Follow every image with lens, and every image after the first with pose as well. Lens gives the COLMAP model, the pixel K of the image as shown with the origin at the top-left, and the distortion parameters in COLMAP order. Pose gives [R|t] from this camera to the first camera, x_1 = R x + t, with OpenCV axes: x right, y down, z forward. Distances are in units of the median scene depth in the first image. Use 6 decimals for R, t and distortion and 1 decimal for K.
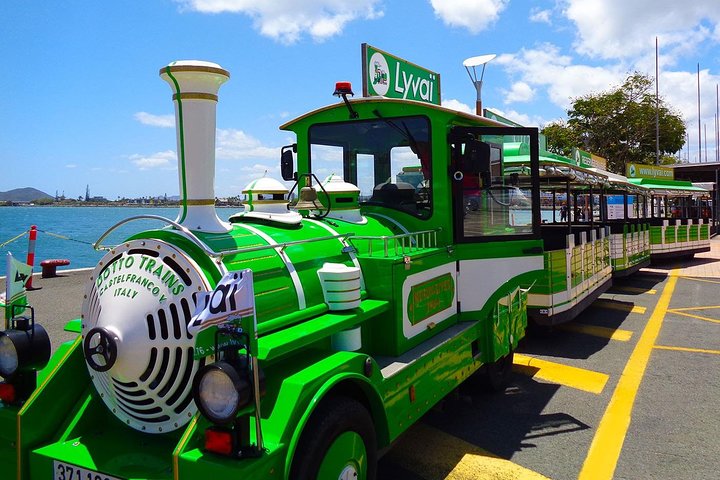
lens RADIAL K [[590.9, 0, 409.6], [0, 590.9, 192.5], [0, 0, 1]] dist [-0.002052, 0.013003]
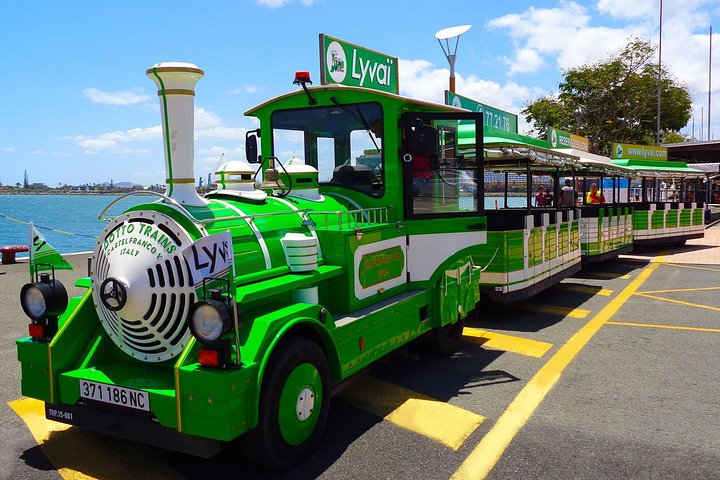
lens RADIAL K [[663.9, 0, 360.2], [0, 663.9, 230.1], [0, 0, 1]] dist [0.011659, -0.004977]
pose [[0.999303, -0.001179, -0.037304, 0.038565], [0.004155, 0.996802, 0.079805, 0.006482], [0.037091, -0.079905, 0.996112, -0.230069]]
